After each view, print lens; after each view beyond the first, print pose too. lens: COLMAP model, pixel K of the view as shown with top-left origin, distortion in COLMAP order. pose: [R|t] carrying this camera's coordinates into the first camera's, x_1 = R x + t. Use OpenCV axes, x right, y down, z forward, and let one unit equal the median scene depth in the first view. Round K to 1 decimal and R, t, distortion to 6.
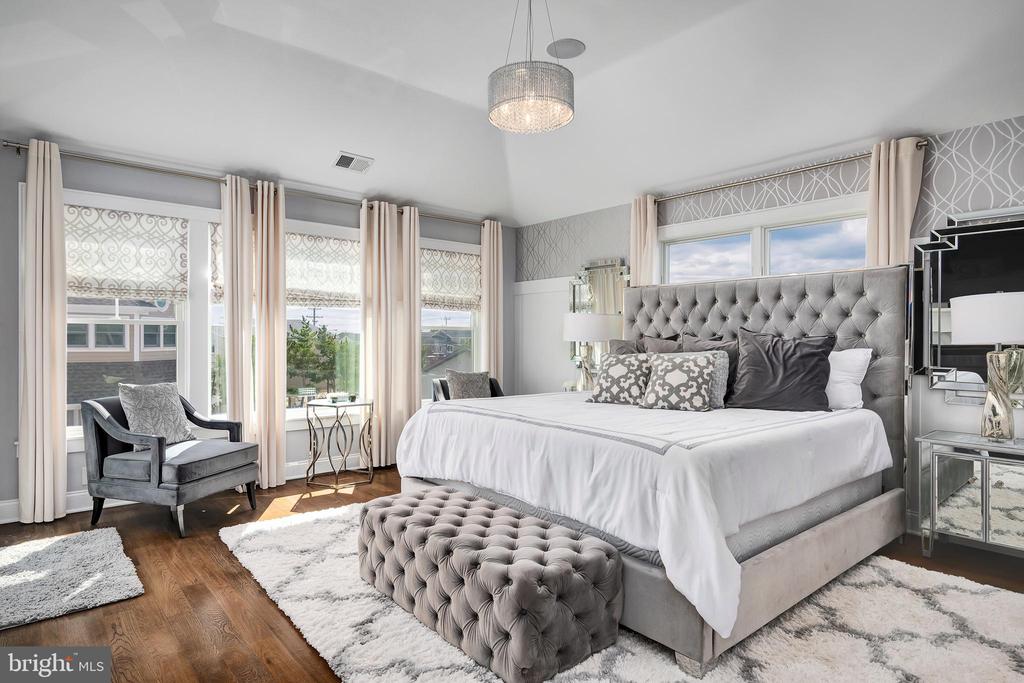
lens RADIAL K [[570.4, 0, 512.0], [0, 570.4, 341.5], [0, 0, 1]] dist [0.000753, 0.000120]
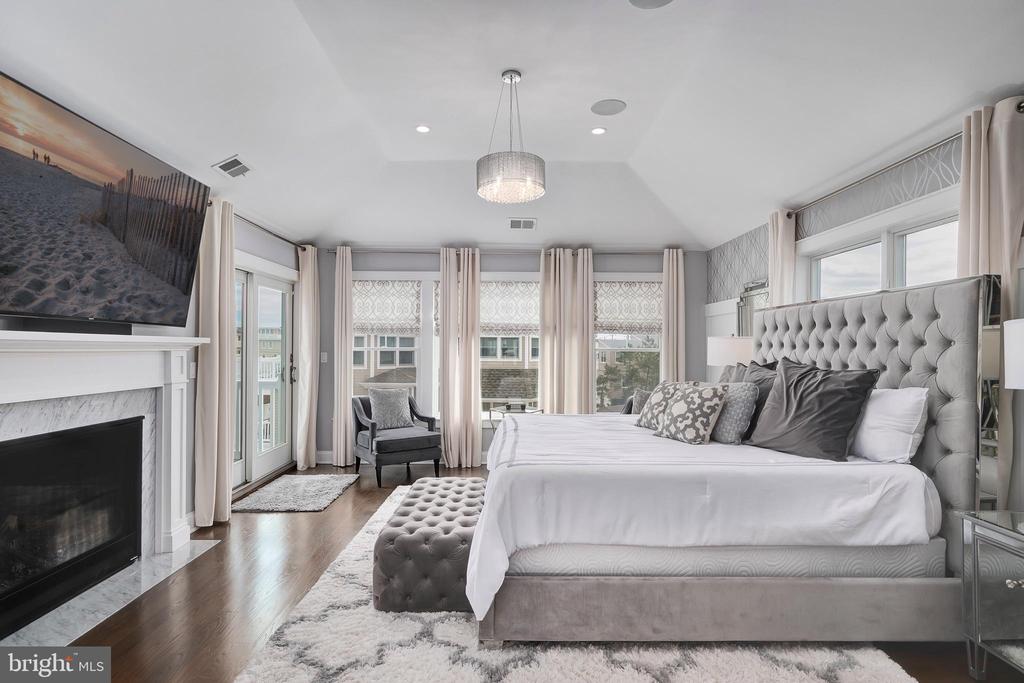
lens RADIAL K [[535.2, 0, 512.0], [0, 535.2, 341.5], [0, 0, 1]] dist [0.001068, 0.000773]
pose [[0.769584, -0.008681, -0.638486, 0.555497], [-0.003461, 0.999836, -0.017765, -0.030577], [0.638536, 0.015881, 0.769428, 0.068160]]
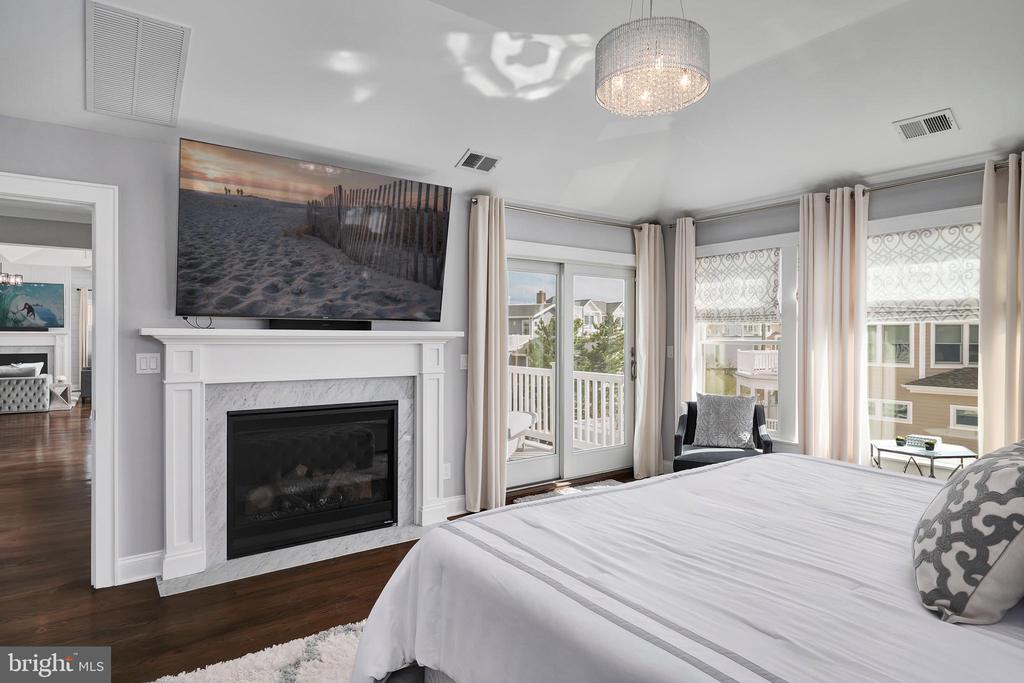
lens RADIAL K [[573.7, 0, 544.2], [0, 573.7, 341.9], [0, 0, 1]] dist [0.030869, -0.000279]
pose [[-0.027042, 0.005566, -0.999619, 0.576417], [-0.010287, 0.999930, 0.005846, -0.038135], [0.999581, 0.010441, -0.026982, 0.620139]]
